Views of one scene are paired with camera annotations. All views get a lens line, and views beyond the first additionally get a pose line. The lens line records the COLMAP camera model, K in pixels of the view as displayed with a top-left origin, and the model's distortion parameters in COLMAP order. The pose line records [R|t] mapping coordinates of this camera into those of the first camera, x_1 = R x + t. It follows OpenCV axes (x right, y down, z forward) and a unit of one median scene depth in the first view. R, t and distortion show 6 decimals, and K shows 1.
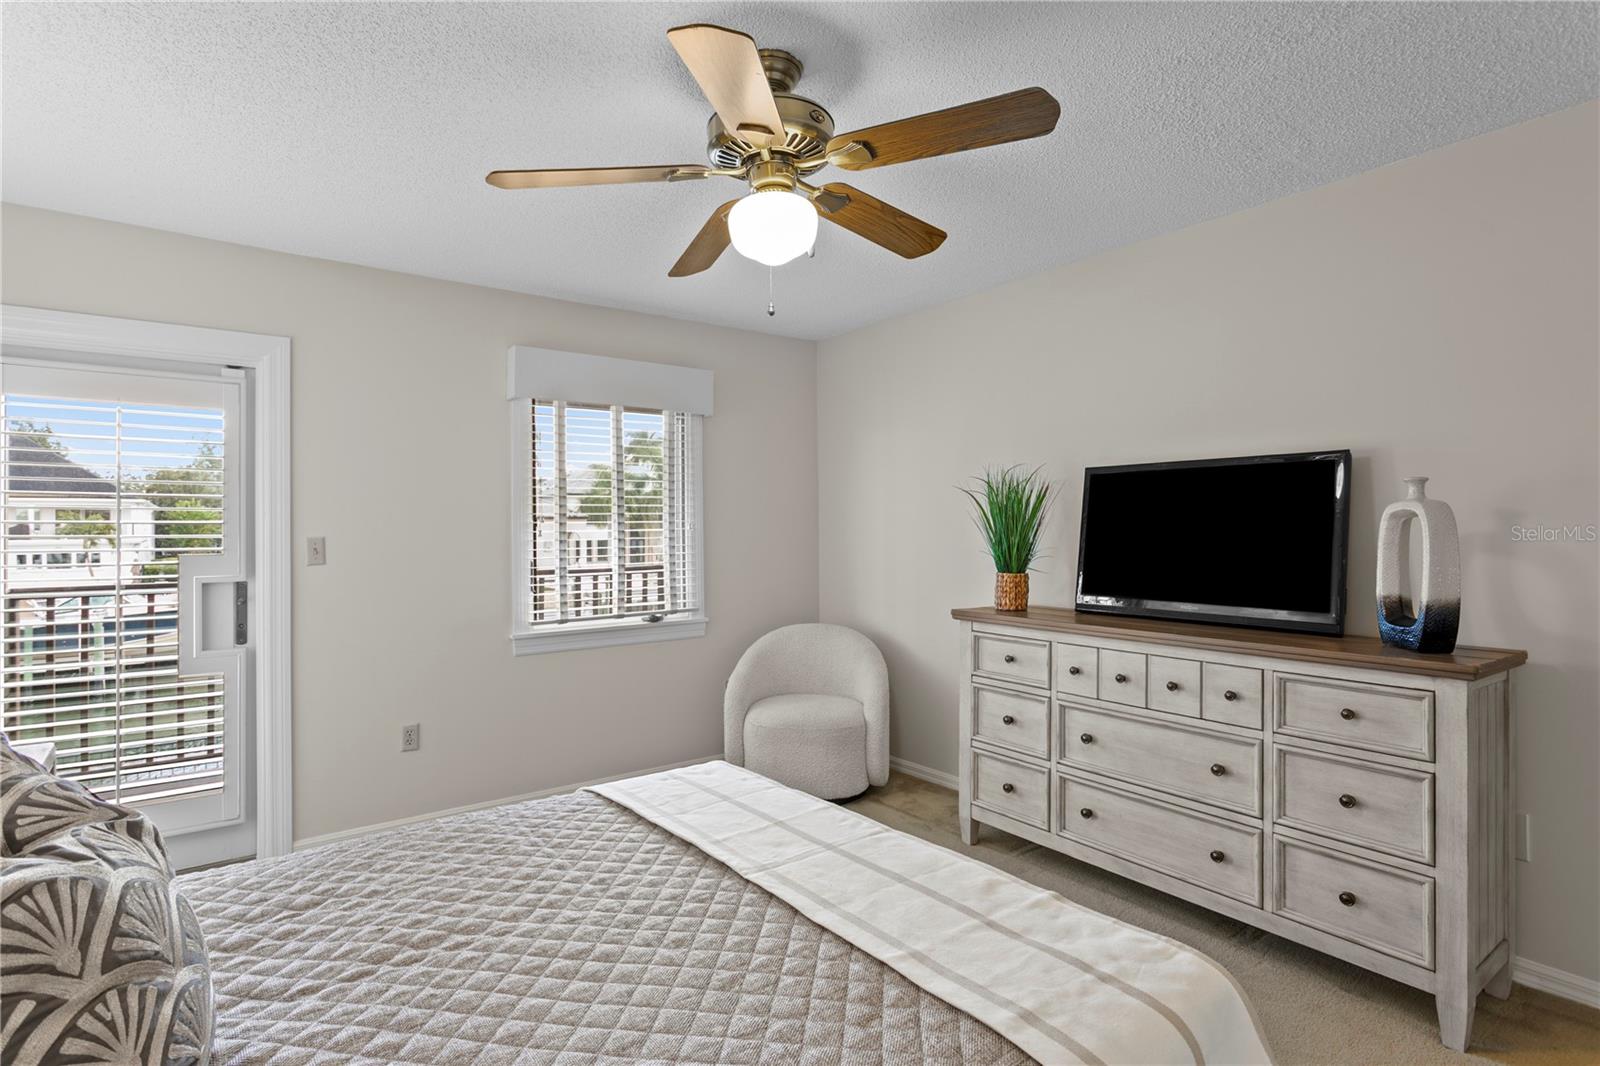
lens RADIAL K [[778.1, 0, 789.4], [0, 778.1, 528.8], [0, 0, 1]] dist [-0.000720, 0.001676]
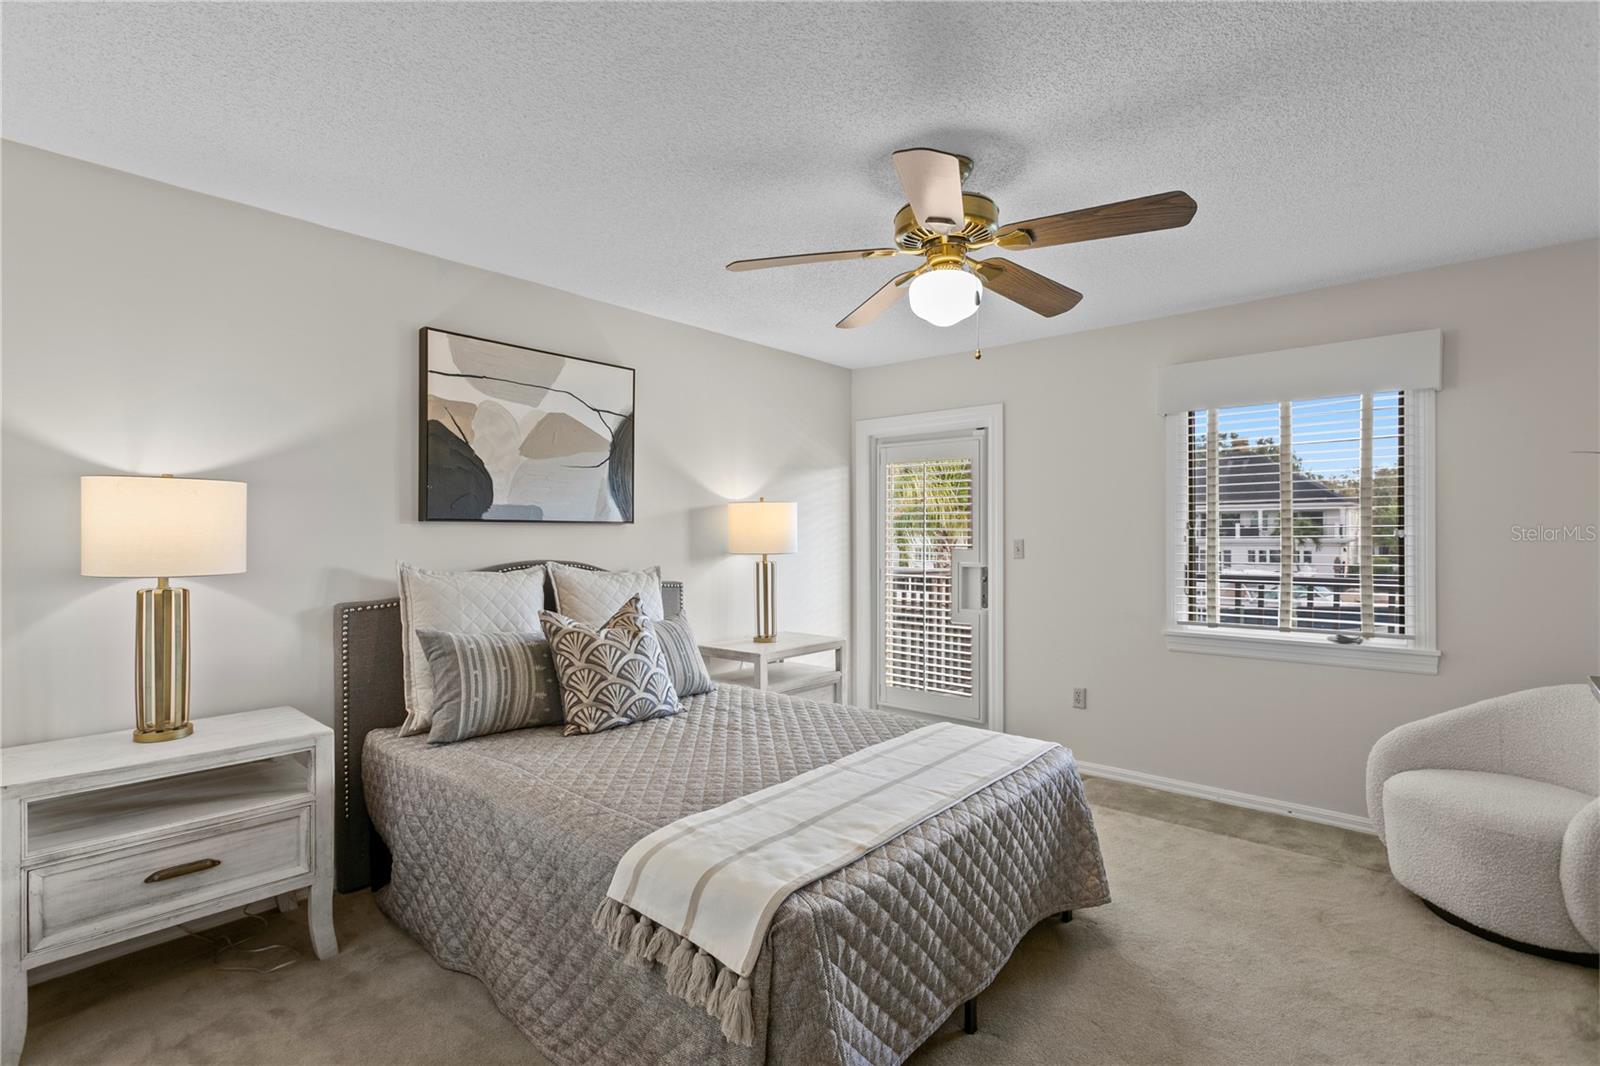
lens RADIAL K [[755.2, 0, 788.5], [0, 755.2, 534.5], [0, 0, 1]] dist [-0.000142, 0.001010]
pose [[0.212027, 0.005448, -0.977249, 1.015553], [-0.000039, 0.999985, 0.005566, -0.008892], [0.977264, -0.001142, 0.212024, 0.453500]]
